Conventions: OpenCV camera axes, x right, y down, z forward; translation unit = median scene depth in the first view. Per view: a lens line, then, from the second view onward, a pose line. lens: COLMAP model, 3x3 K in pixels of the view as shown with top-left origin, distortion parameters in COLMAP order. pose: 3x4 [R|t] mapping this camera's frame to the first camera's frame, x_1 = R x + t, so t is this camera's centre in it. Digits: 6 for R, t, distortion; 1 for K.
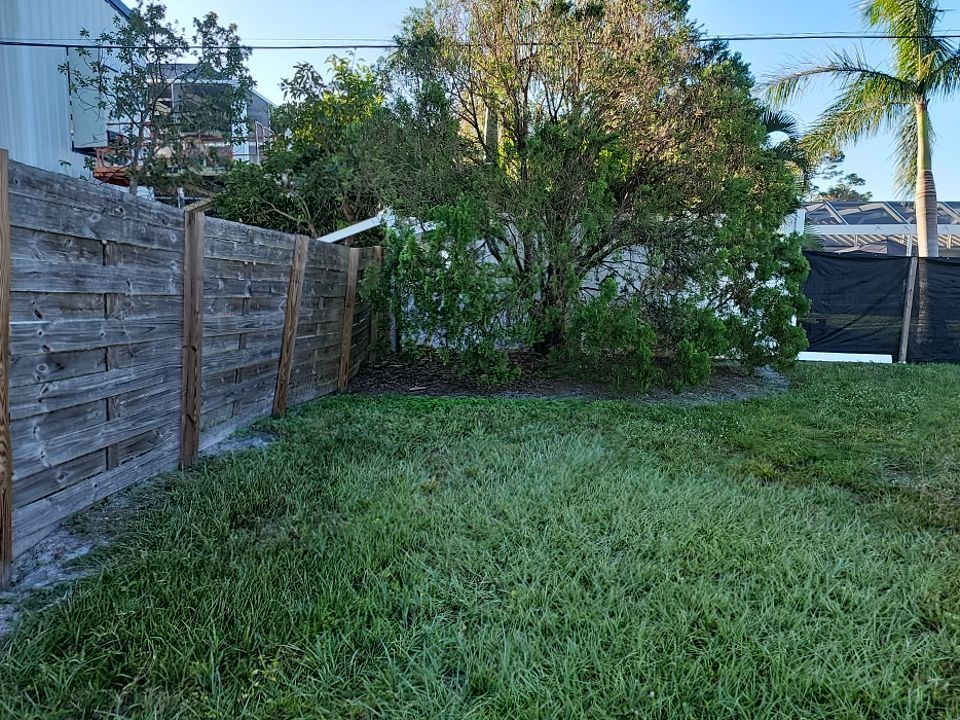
lens RADIAL K [[649.3, 0, 484.1], [0, 649.3, 387.2], [0, 0, 1]] dist [0.002704, -0.001204]
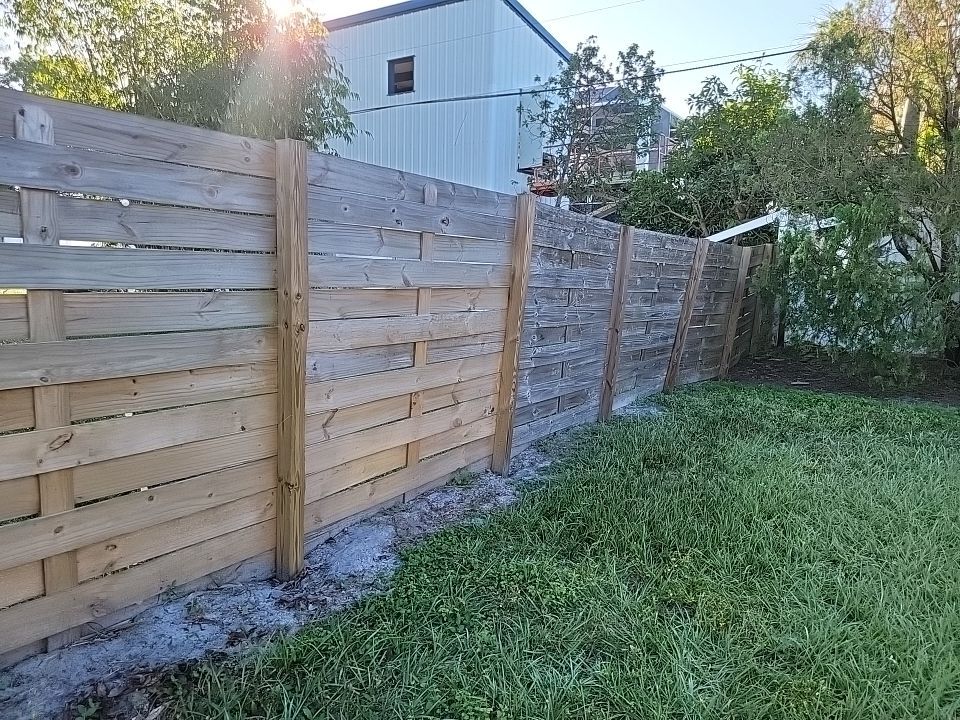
lens RADIAL K [[640.3, 0, 501.5], [0, 640.3, 345.6], [0, 0, 1]] dist [0.063928, -0.032807]
pose [[0.862063, 0.075169, -0.501196, -0.000470], [-0.098764, 0.994896, -0.020660, 0.010131], [0.497085, 0.067310, 0.865087, -0.116466]]
